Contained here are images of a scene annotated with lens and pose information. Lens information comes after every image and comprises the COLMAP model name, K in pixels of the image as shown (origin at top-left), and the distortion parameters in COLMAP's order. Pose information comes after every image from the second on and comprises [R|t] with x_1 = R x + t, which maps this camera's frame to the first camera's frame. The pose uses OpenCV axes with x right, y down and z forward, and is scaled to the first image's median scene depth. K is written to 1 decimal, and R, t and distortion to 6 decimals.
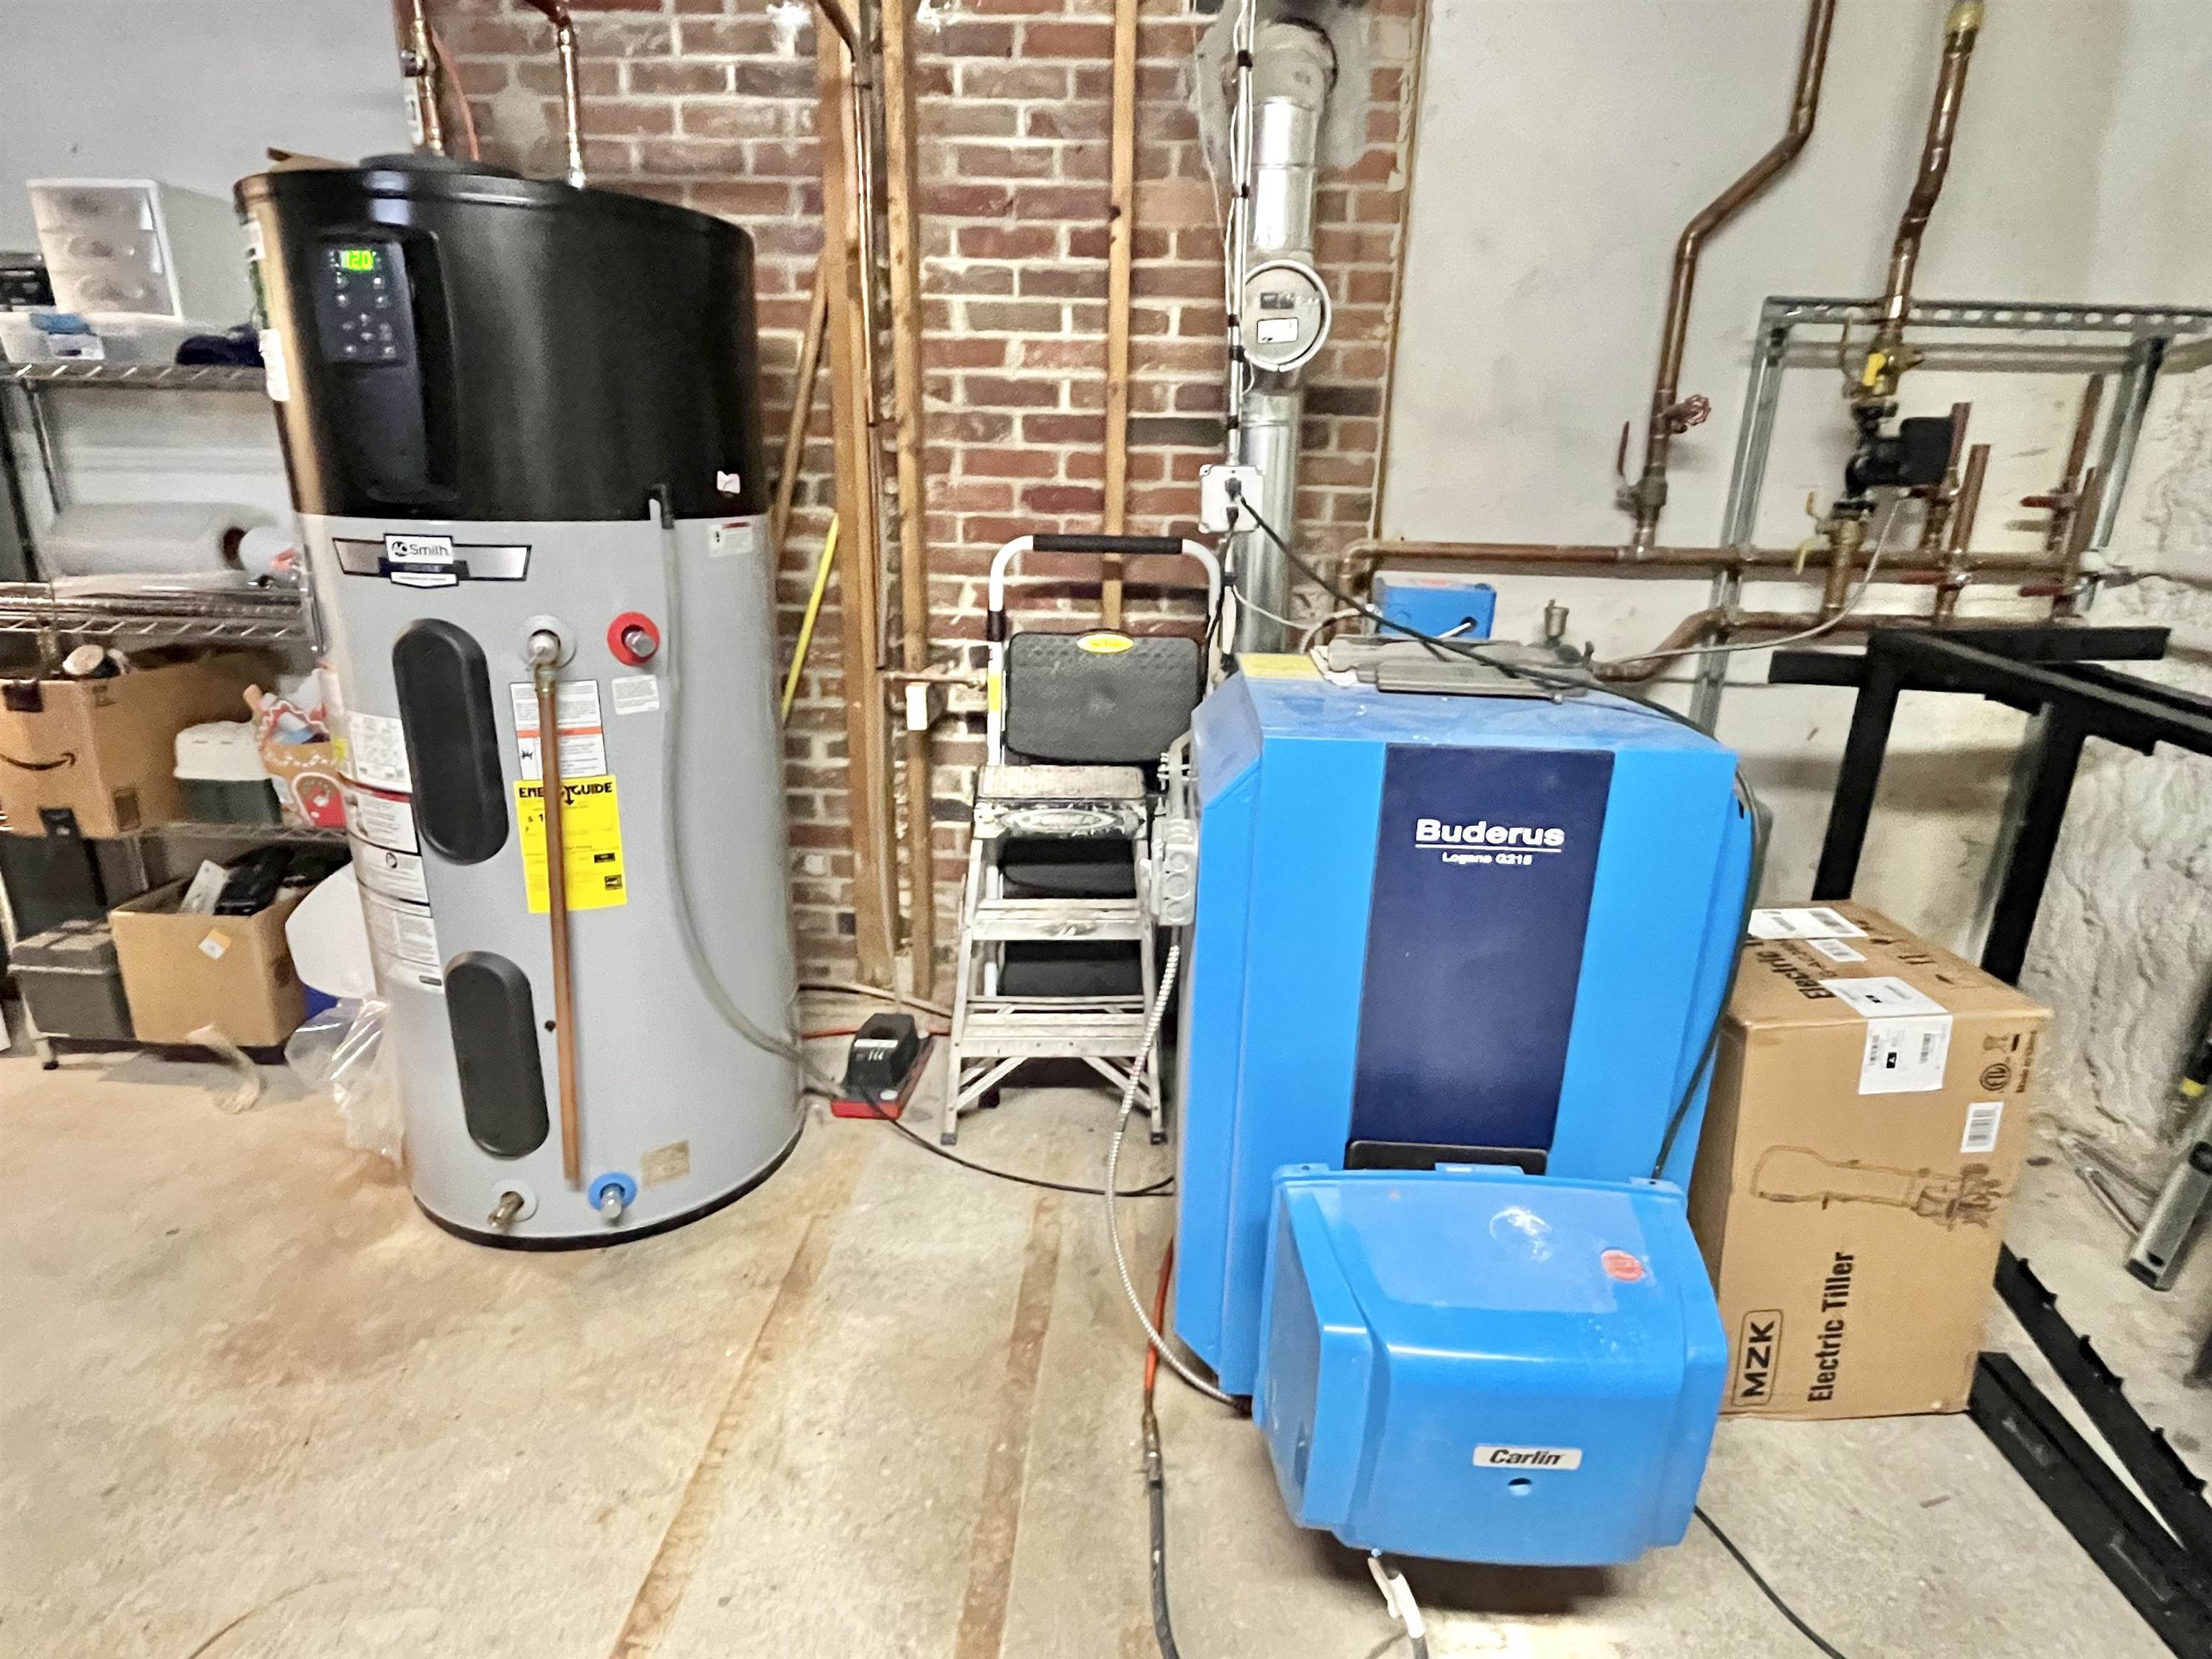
lens RADIAL K [[1139.0, 0, 1113.1], [0, 1139.0, 824.2], [0, 0, 1]] dist [-0.018332, 0.000831]
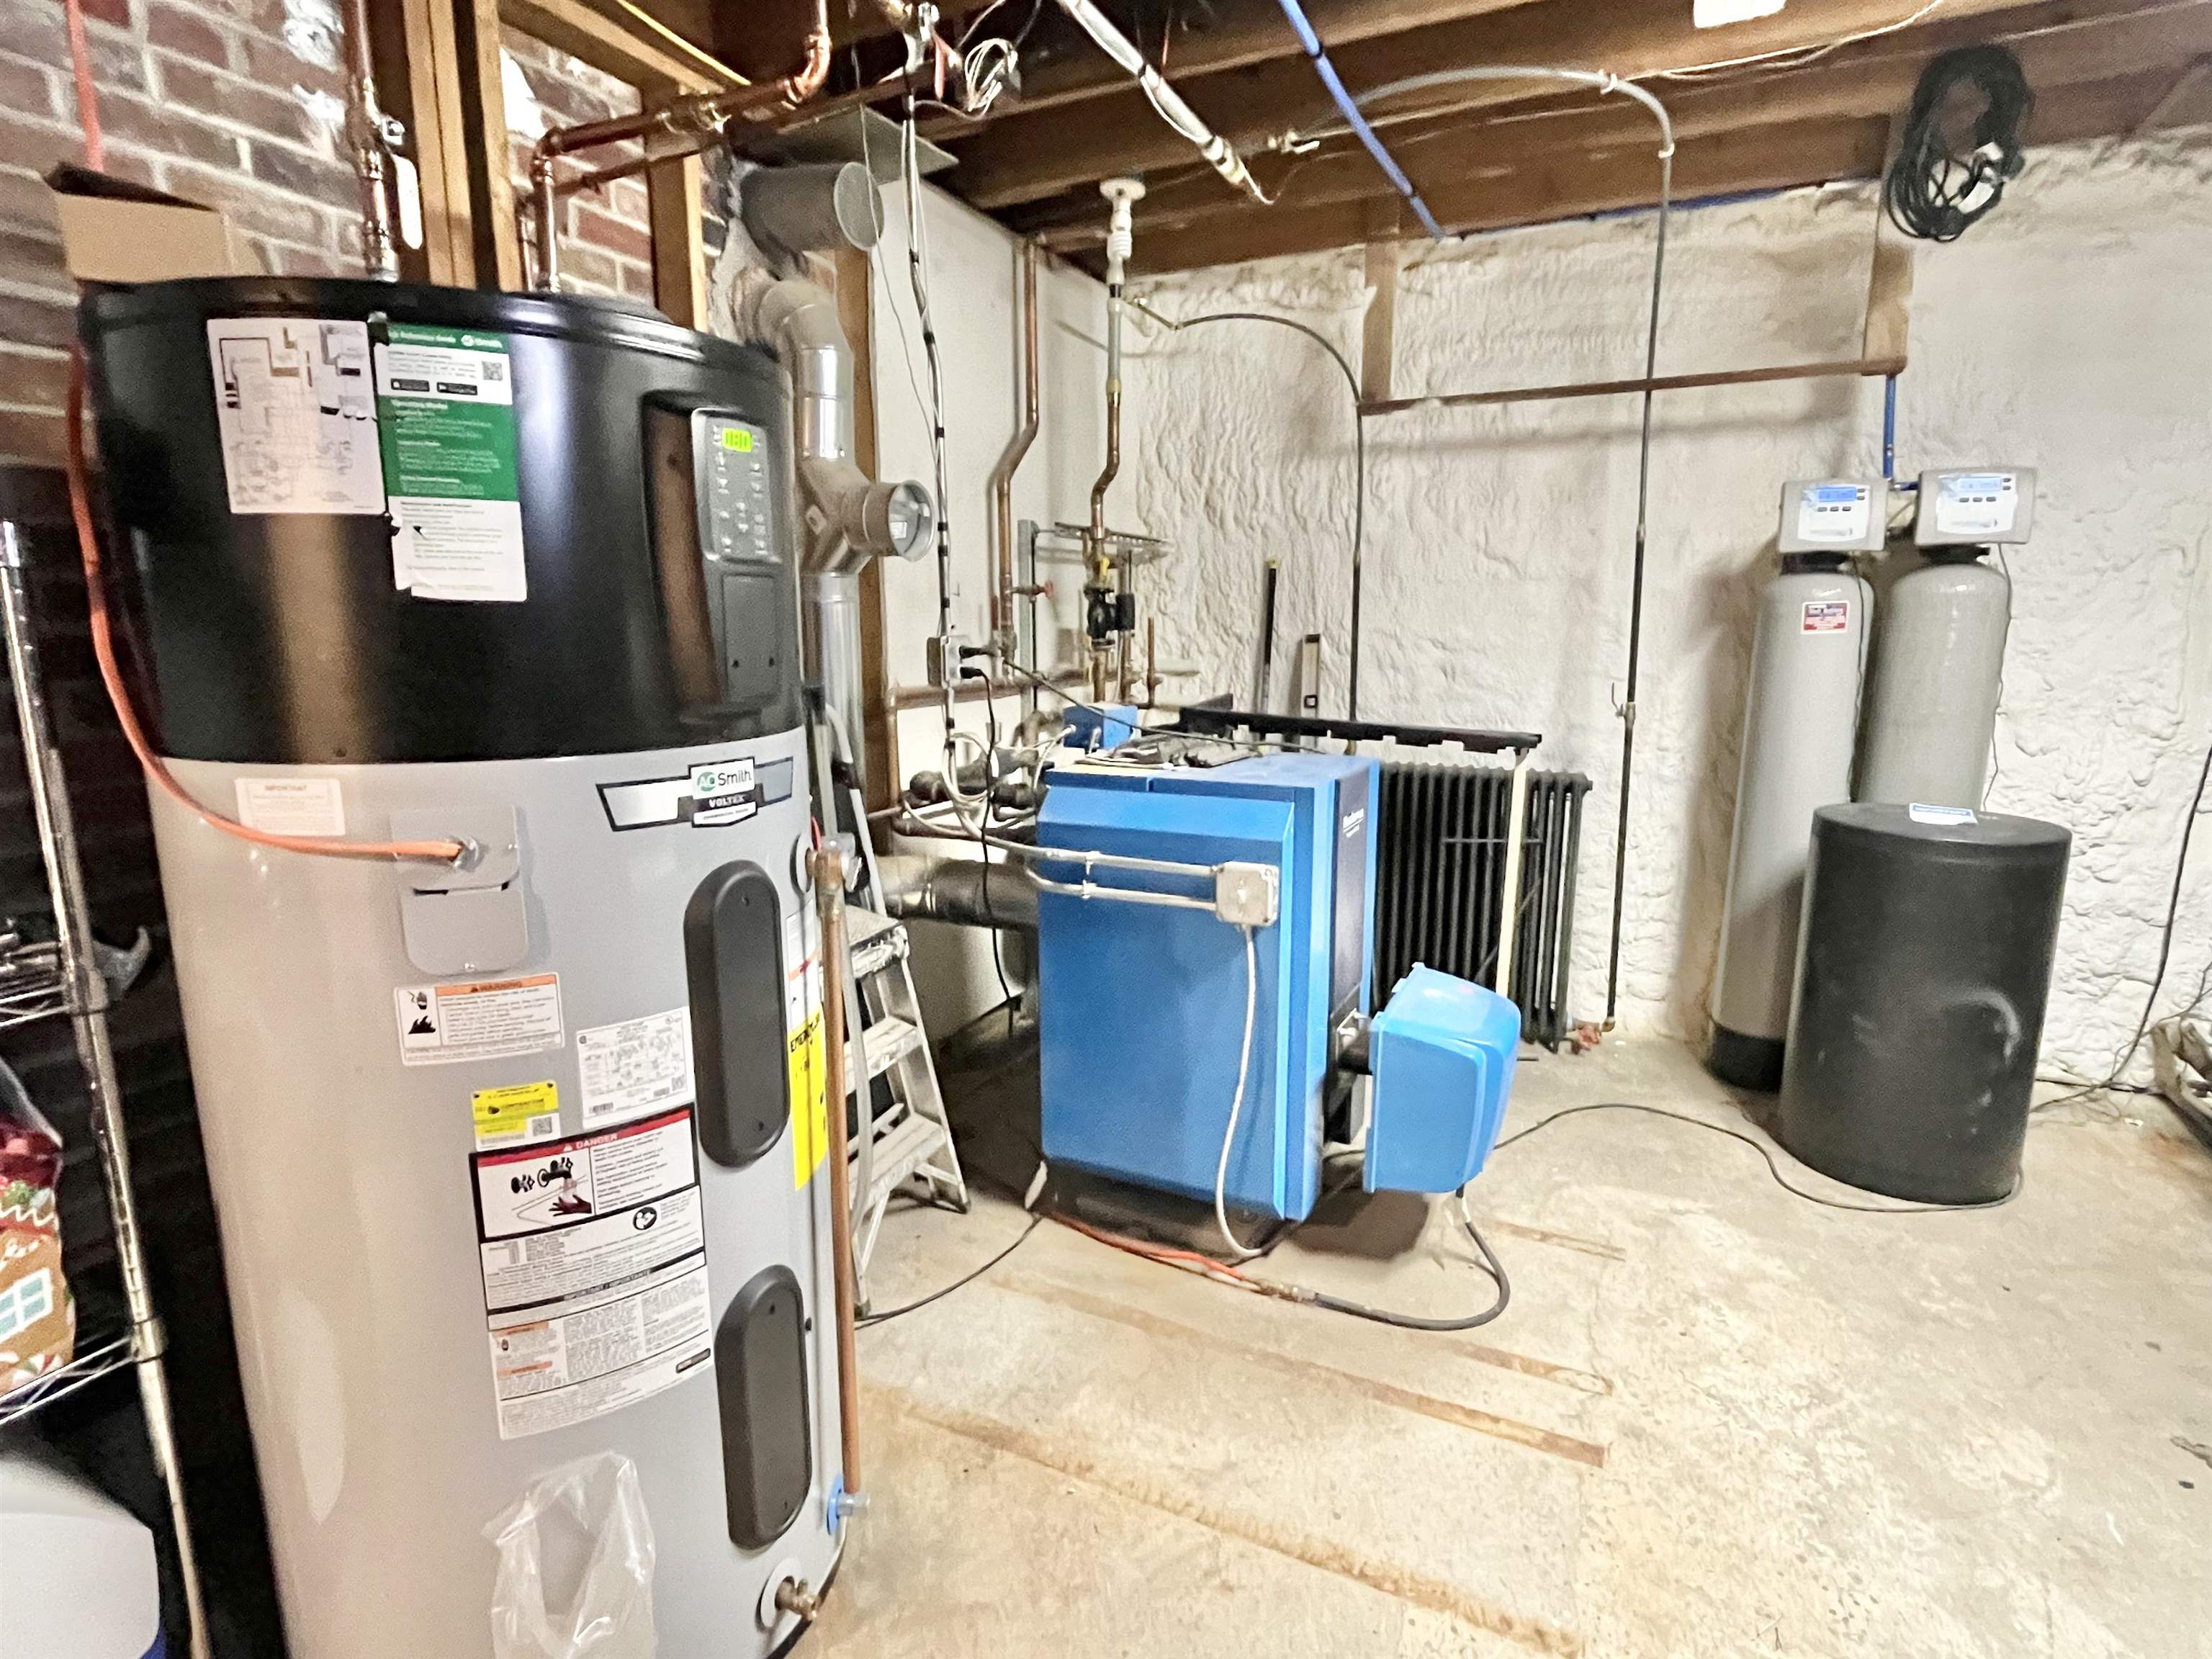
lens RADIAL K [[1139.0, 0, 1113.1], [0, 1139.0, 824.2], [0, 0, 1]] dist [-0.018332, 0.000831]
pose [[0.392238, -0.188286, 0.900388, -1.126640], [0.289707, 0.954300, 0.073354, -0.173715], [-0.873051, 0.232077, 0.428861, 0.381355]]
